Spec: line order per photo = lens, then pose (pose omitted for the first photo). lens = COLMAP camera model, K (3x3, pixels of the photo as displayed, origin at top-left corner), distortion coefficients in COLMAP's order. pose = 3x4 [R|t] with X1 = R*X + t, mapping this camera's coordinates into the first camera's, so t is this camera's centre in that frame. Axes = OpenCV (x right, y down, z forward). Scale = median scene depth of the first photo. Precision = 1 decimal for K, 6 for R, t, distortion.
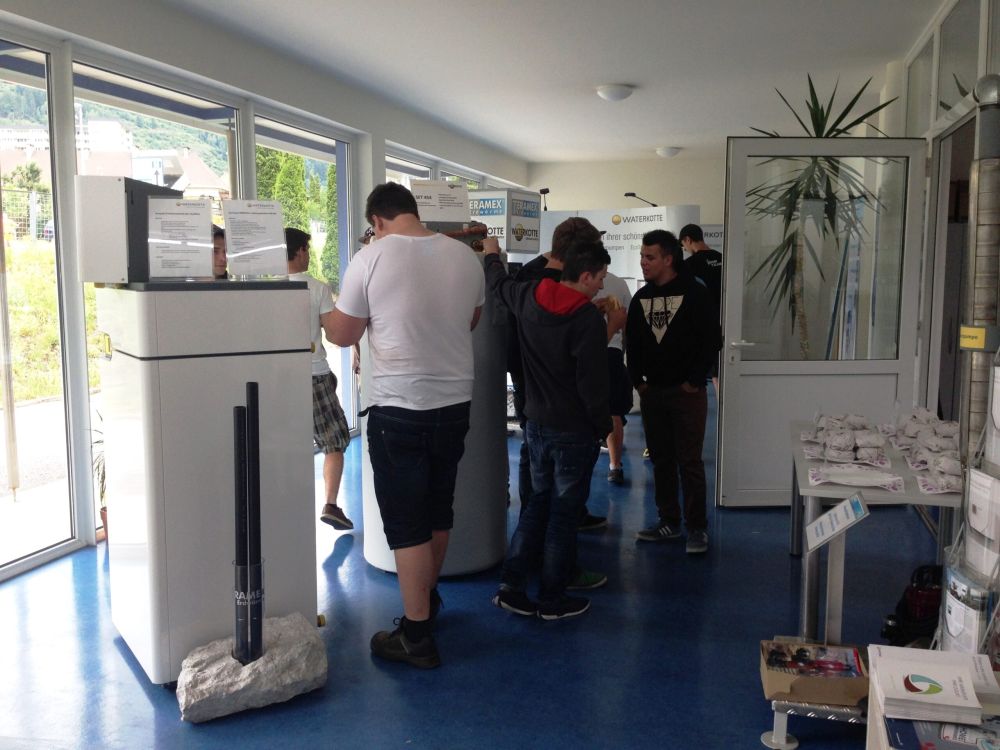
lens RADIAL K [[905.3, 0, 503.3], [0, 905.3, 375.9], [0, 0, 1]] dist [0.111867, -0.184373]
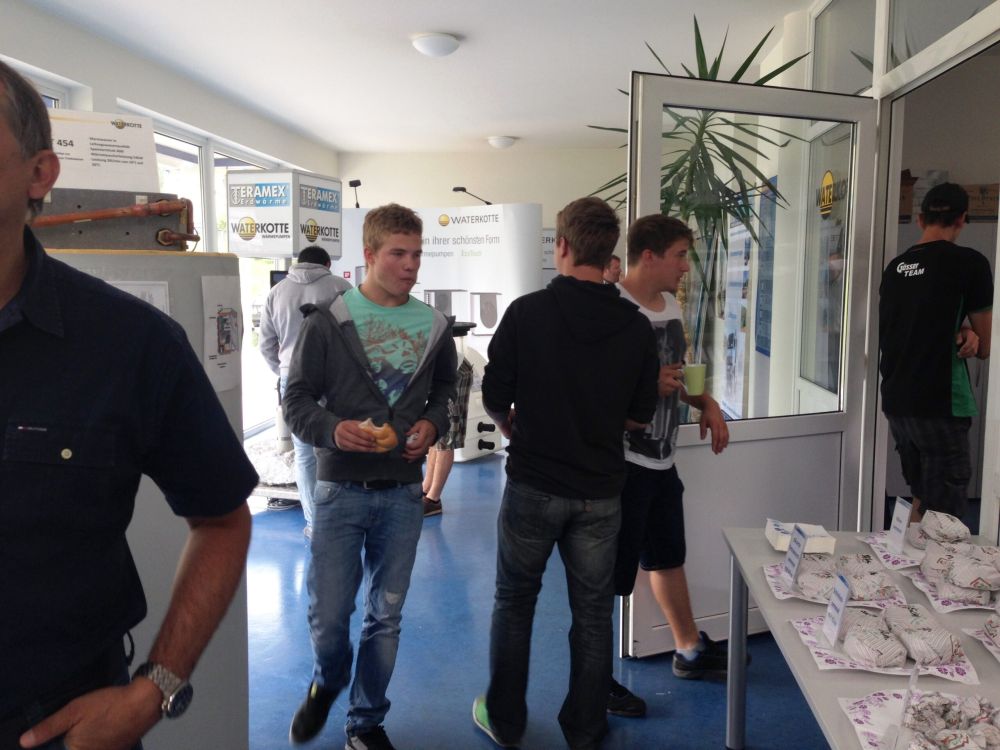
lens RADIAL K [[905.3, 0, 497.4], [0, 905.3, 374.0], [0, 0, 1]] dist [0.111867, -0.184373]
pose [[0.984199, -0.018209, 0.176126, 0.074055], [0.020266, 0.999746, -0.009891, -0.070355], [-0.175901, 0.013304, 0.984318, 0.552999]]
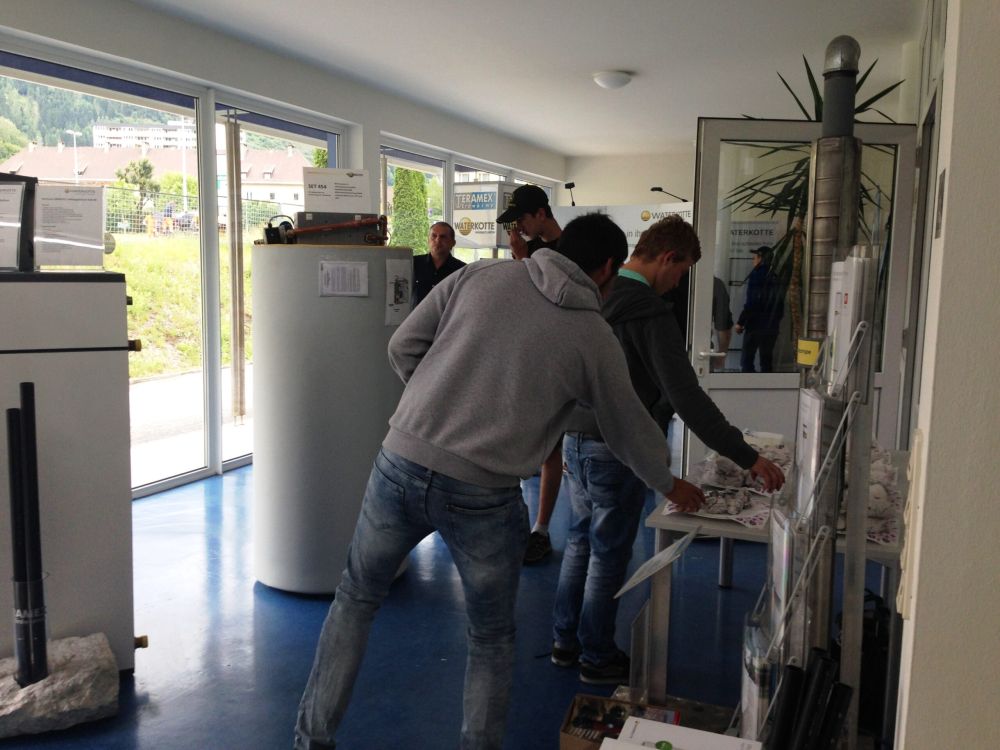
lens RADIAL K [[905.3, 0, 507.0], [0, 905.3, 373.4], [0, 0, 1]] dist [0.111867, -0.184373]
pose [[0.994684, 0.024530, -0.100005, 0.246747], [-0.024532, 0.999698, 0.001213, -0.012706], [0.100005, 0.001246, 0.994986, 0.108038]]
